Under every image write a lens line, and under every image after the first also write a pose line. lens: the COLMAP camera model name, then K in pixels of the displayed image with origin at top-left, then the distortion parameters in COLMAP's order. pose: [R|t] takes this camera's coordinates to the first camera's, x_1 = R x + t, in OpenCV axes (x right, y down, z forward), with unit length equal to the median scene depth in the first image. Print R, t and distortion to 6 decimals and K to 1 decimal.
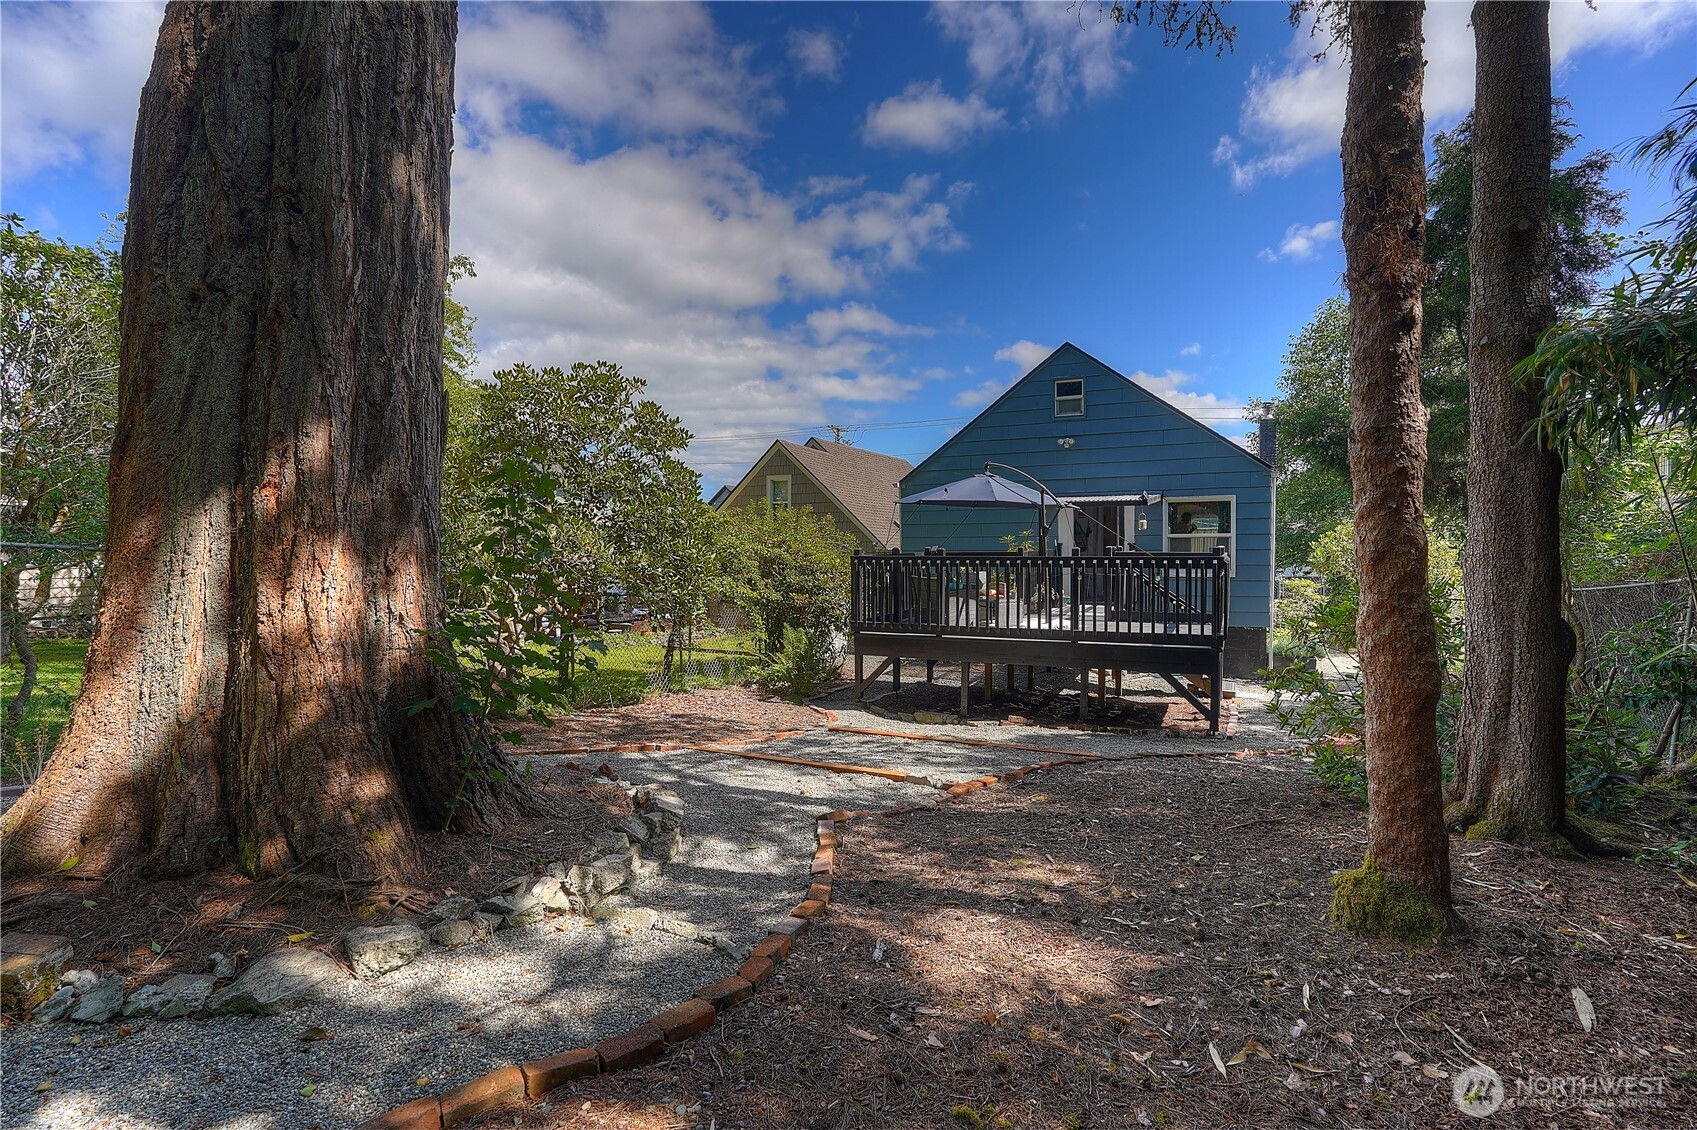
lens RADIAL K [[789.7, 0, 849.5], [0, 789.7, 561.1], [0, 0, 1]] dist [-0.072296, 0.028653]
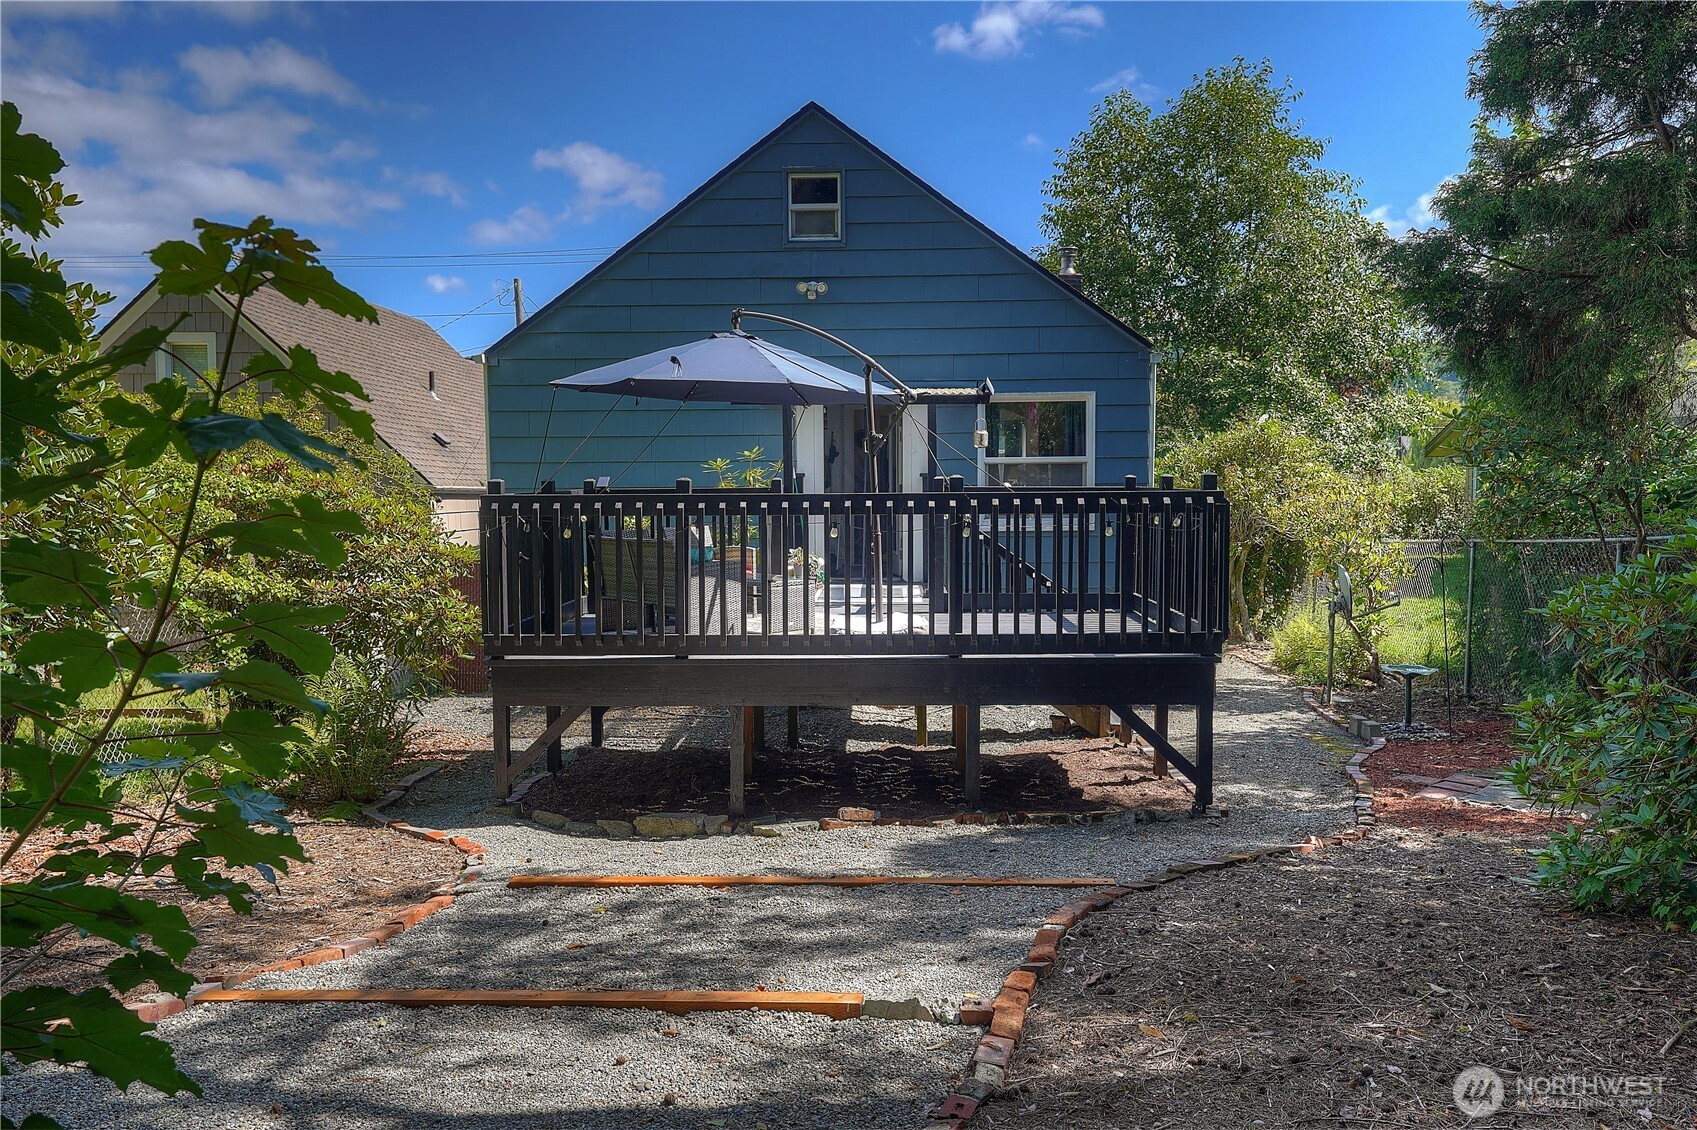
lens RADIAL K [[1327.8, 0, 848.5], [0, 1327.8, 565.0], [0, 0, 1]] dist [-0.066600, -0.007369]
pose [[0.909343, -0.026091, 0.415227, -0.122766], [0.009027, 0.999034, 0.043006, 0.002786], [-0.415948, -0.035359, 0.908701, 0.195823]]
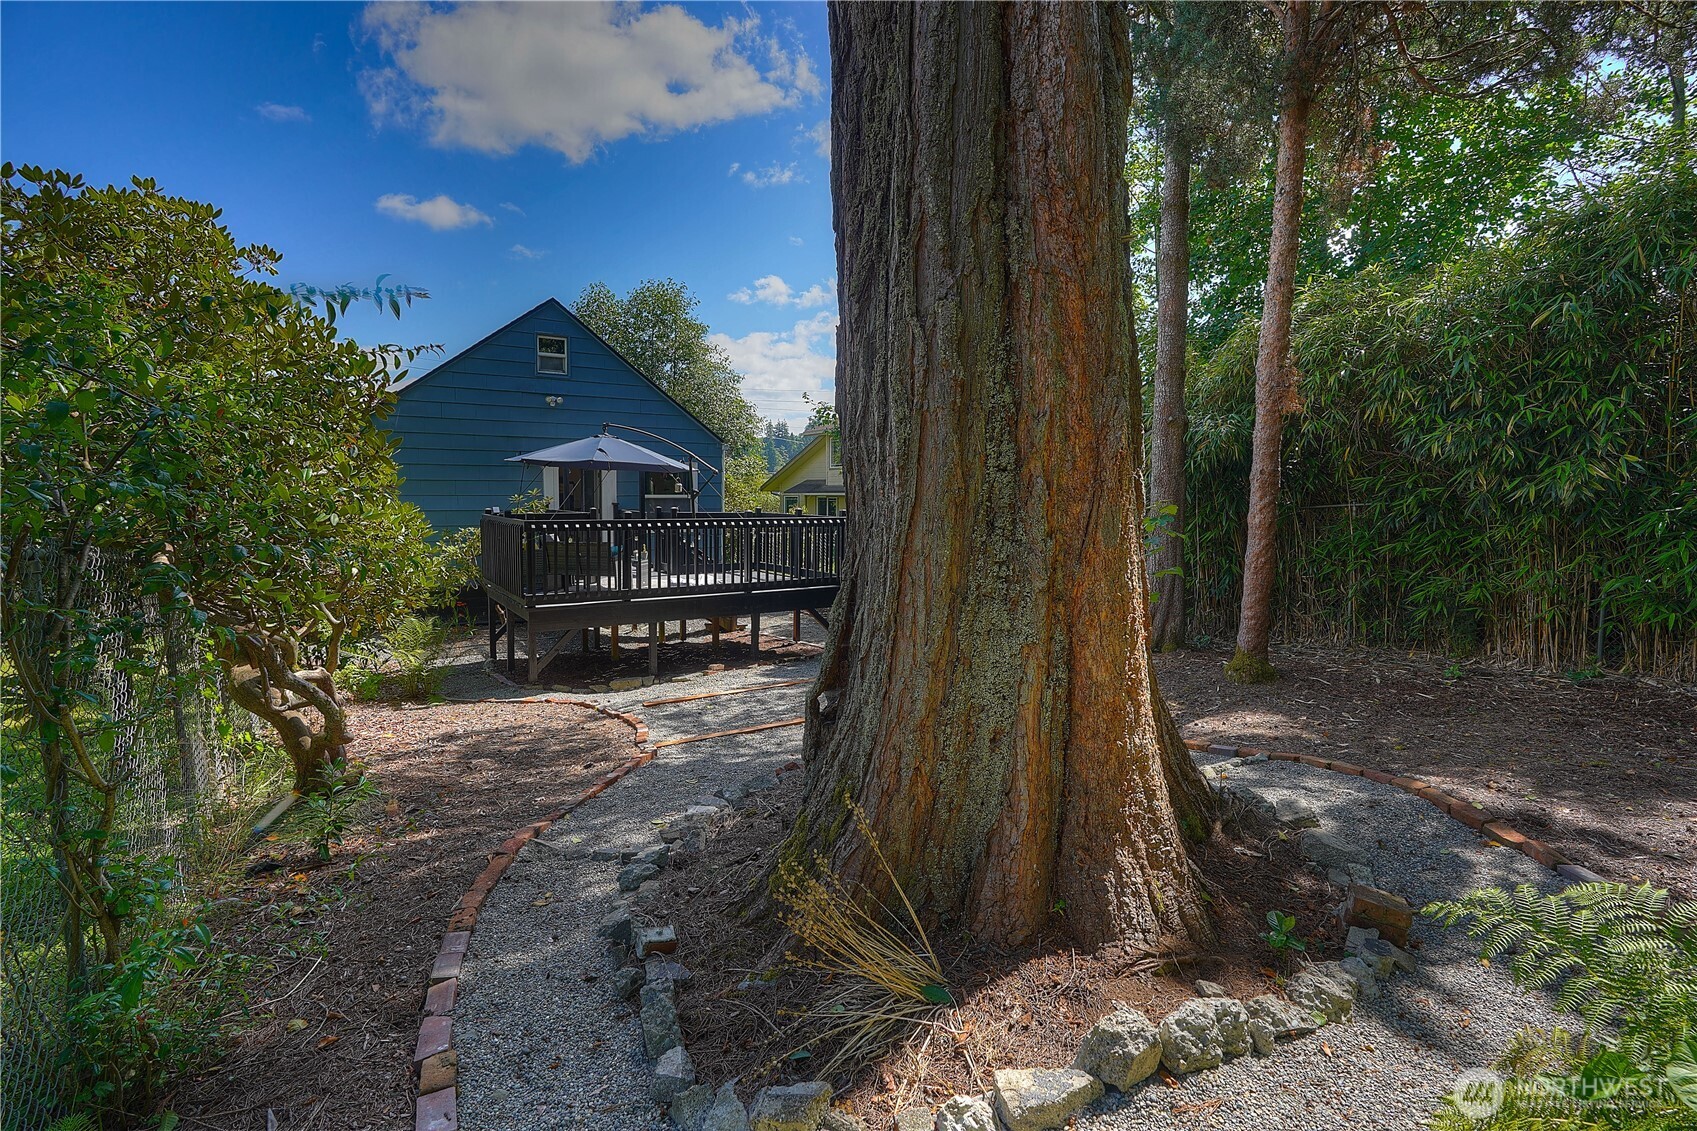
lens RADIAL K [[789.7, 0, 849.5], [0, 789.7, 561.6], [0, 0, 1]] dist [-0.072296, 0.028653]
pose [[0.470322, -0.054215, 0.880828, -0.582110], [-0.005945, 0.997894, 0.064595, -0.019198], [-0.882475, -0.035617, 0.469009, 0.271558]]
